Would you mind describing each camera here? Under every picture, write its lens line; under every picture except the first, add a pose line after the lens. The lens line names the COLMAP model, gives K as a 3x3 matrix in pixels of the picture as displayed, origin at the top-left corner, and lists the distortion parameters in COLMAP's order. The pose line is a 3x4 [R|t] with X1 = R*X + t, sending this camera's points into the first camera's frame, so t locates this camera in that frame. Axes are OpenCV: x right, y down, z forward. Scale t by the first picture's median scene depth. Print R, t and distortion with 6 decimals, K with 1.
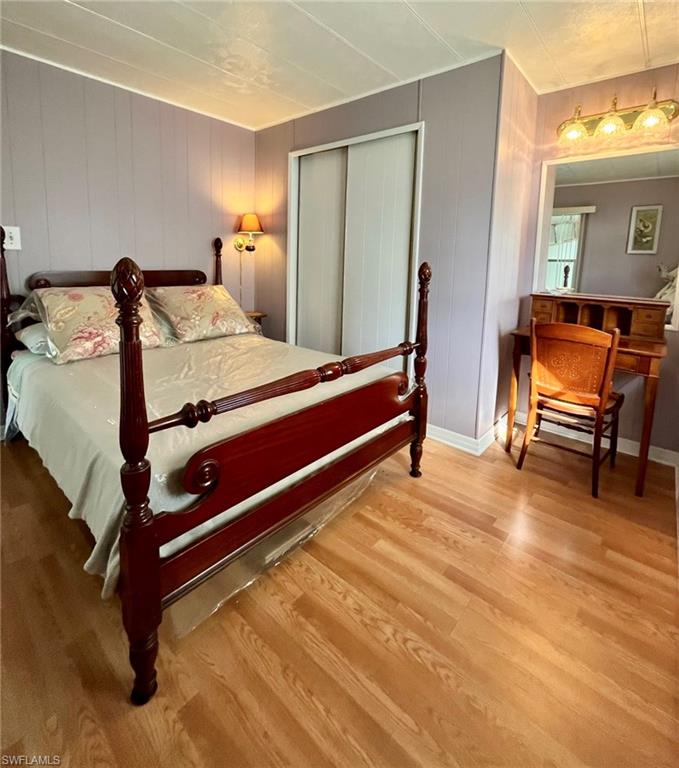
lens RADIAL K [[384.8, 0, 355.9], [0, 384.8, 303.7], [0, 0, 1]] dist [0.023761, -0.002417]
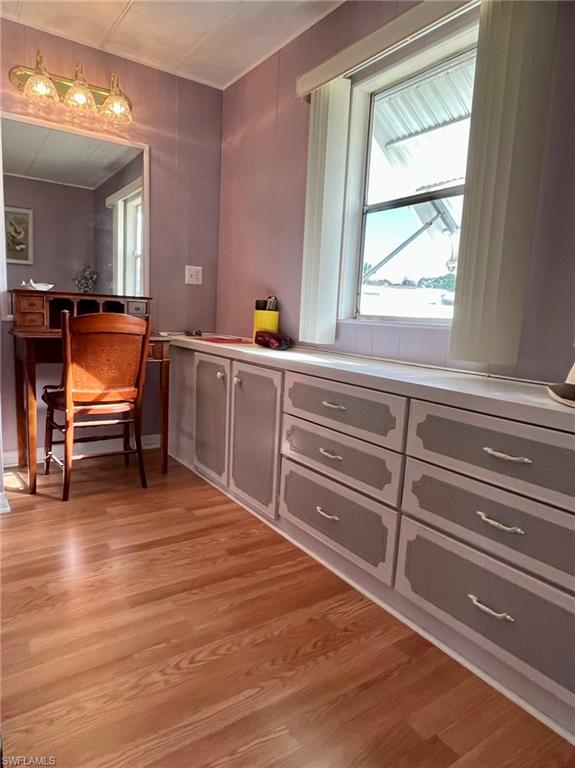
lens RADIAL K [[491.8, 0, 287.8], [0, 491.8, 382.9], [0, 0, 1]] dist [0.009399, 0.000181]
pose [[0.267565, -0.147790, 0.952138, -0.431403], [0.083486, 0.988007, 0.129896, 0.093449], [-0.959916, 0.044734, 0.276694, 0.279596]]
